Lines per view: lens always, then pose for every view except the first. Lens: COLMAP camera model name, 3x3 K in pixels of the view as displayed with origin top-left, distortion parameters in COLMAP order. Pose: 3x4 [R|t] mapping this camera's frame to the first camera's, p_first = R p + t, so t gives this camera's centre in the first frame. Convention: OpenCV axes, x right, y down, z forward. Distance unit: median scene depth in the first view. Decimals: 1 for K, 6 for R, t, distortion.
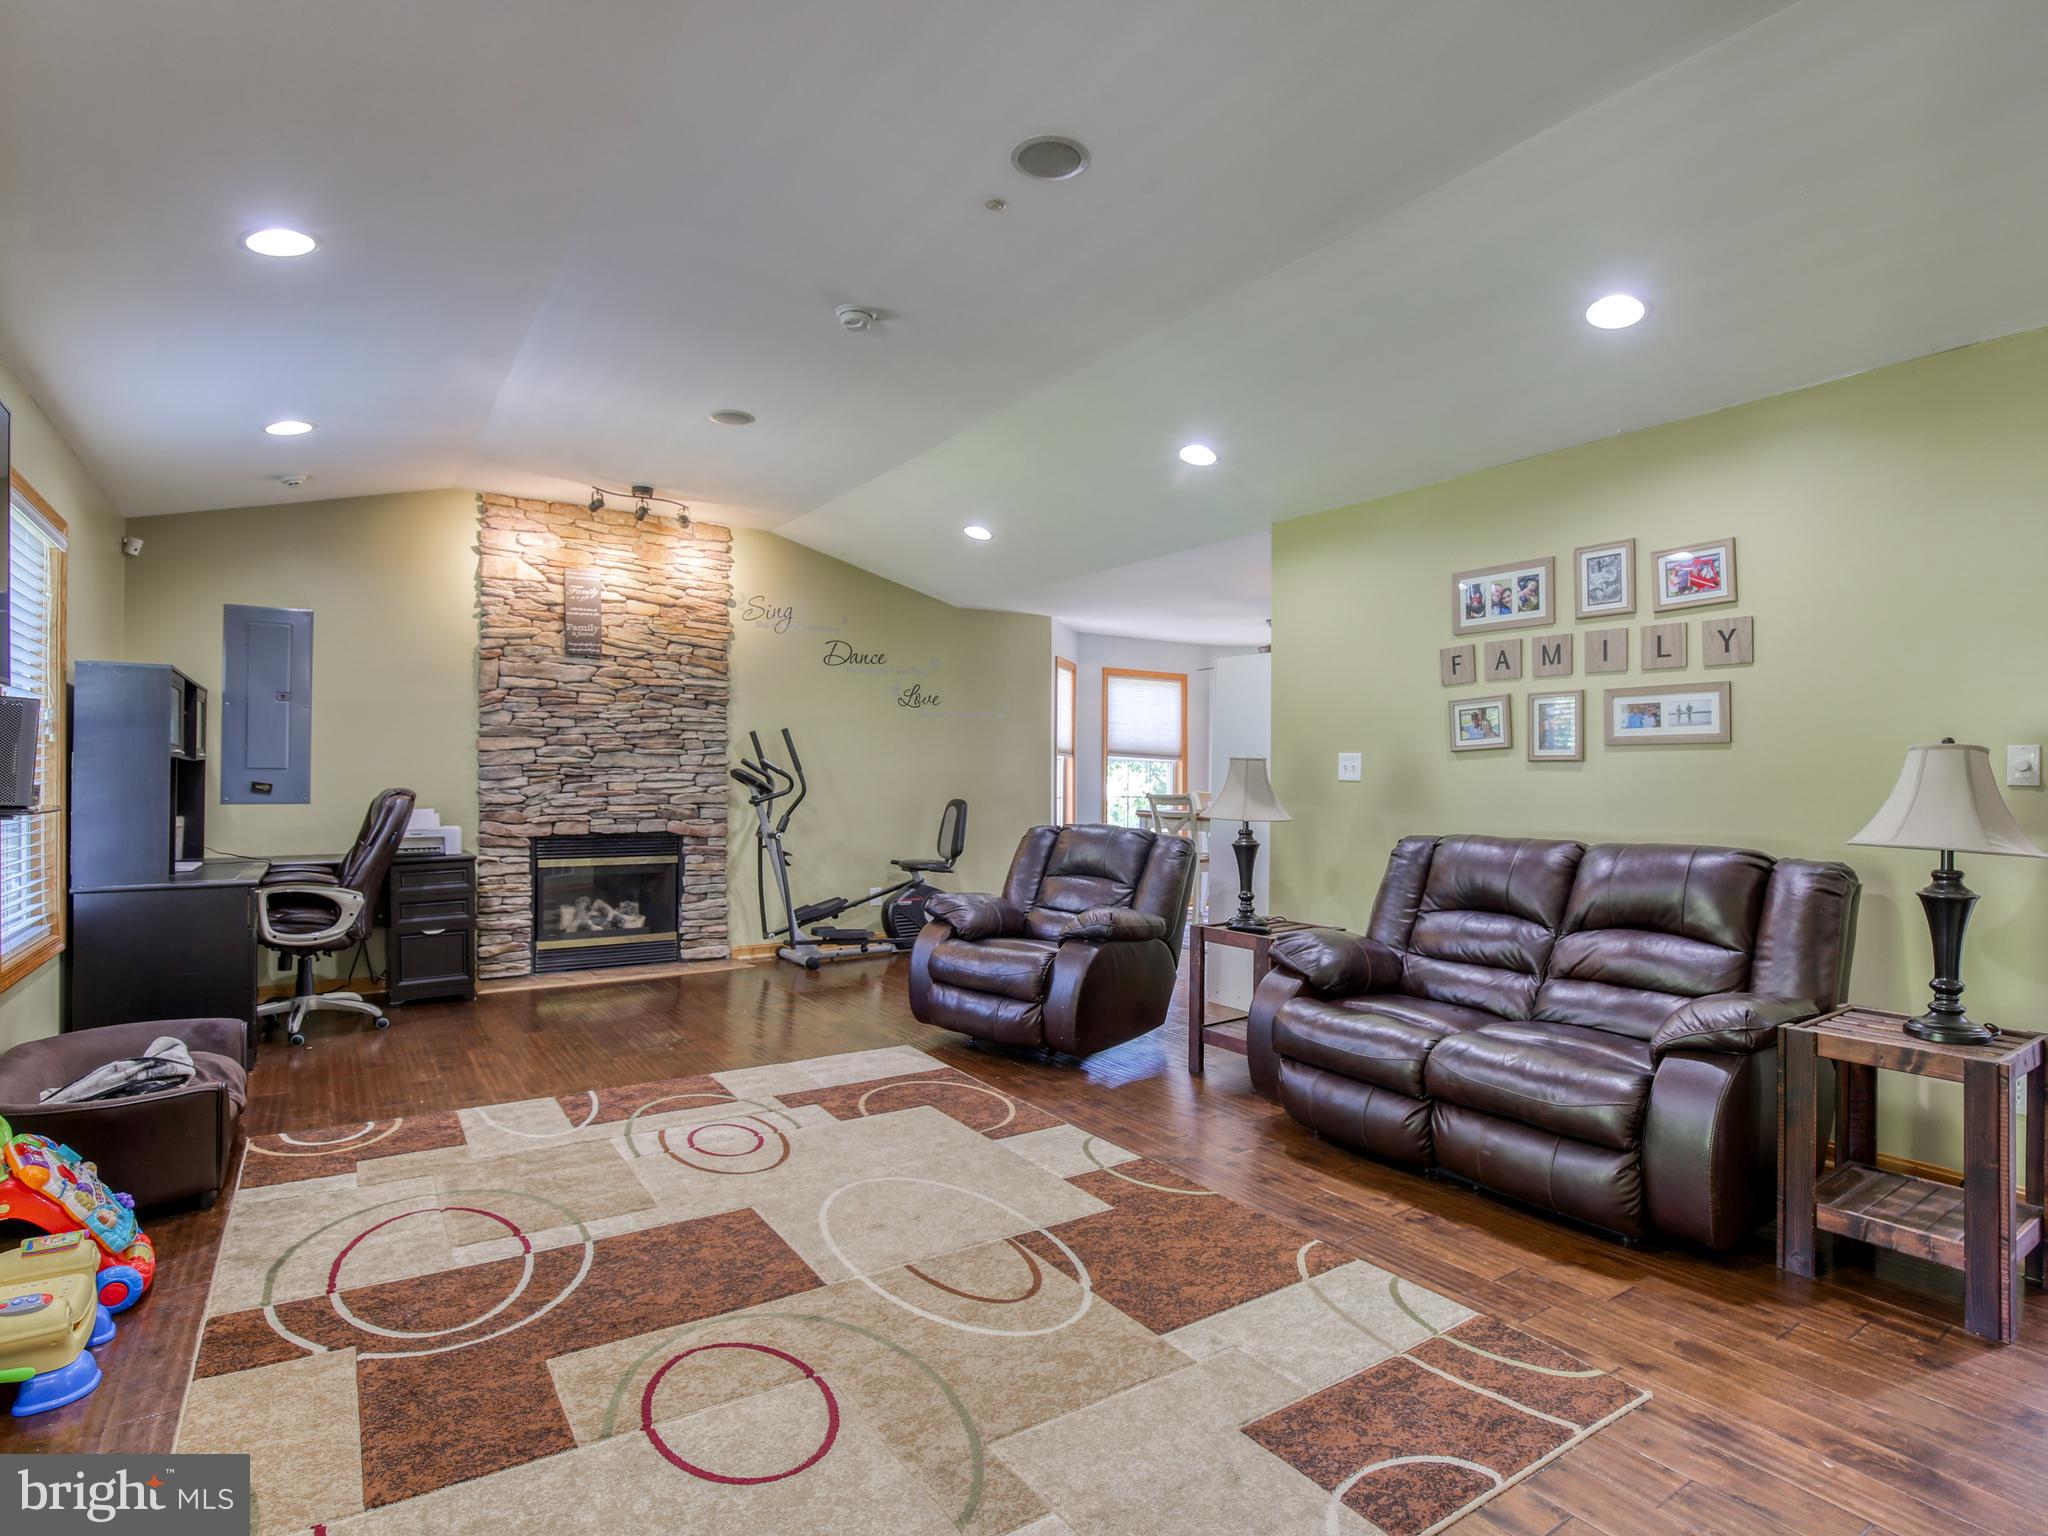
lens RADIAL K [[1081.4, 0, 1072.6], [0, 1081.4, 775.5], [0, 0, 1]] dist [-0.026197, 0.000001]
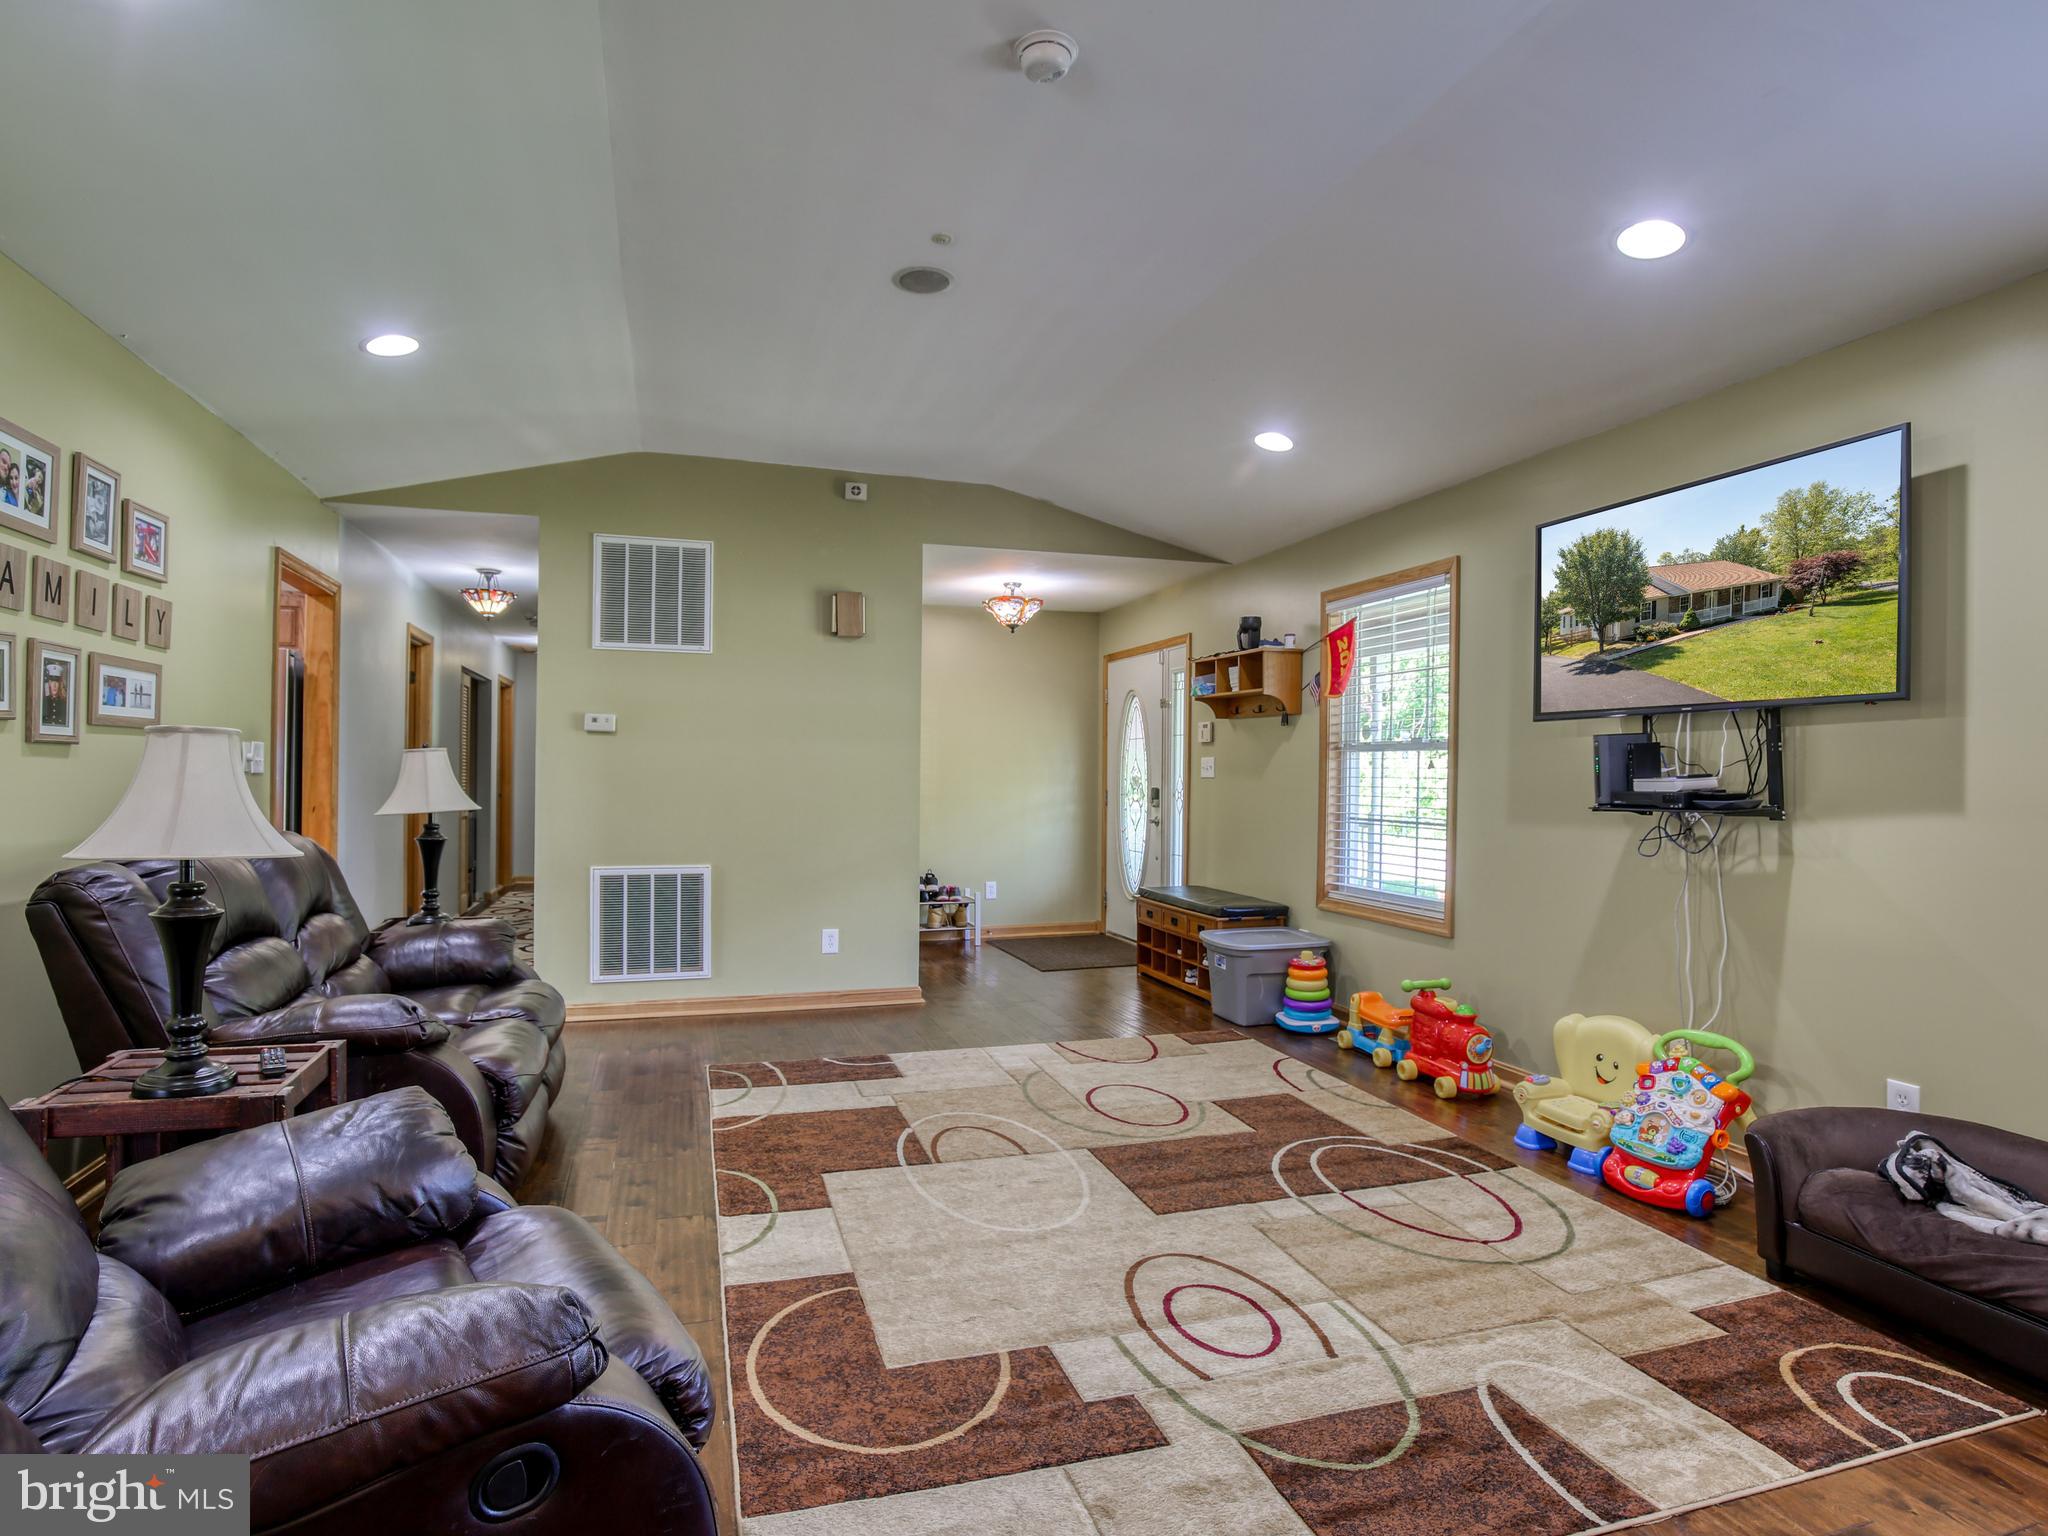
lens RADIAL K [[1129.1, 0, 1024.0], [0, 1129.1, 768.0], [0, 0, 1]] dist [-0.140620, -0.000125]
pose [[-0.953575, -0.008539, 0.301034, -0.529868], [-0.008414, 0.999963, 0.001713, -0.006738], [-0.301038, -0.000899, -0.953612, 2.194138]]
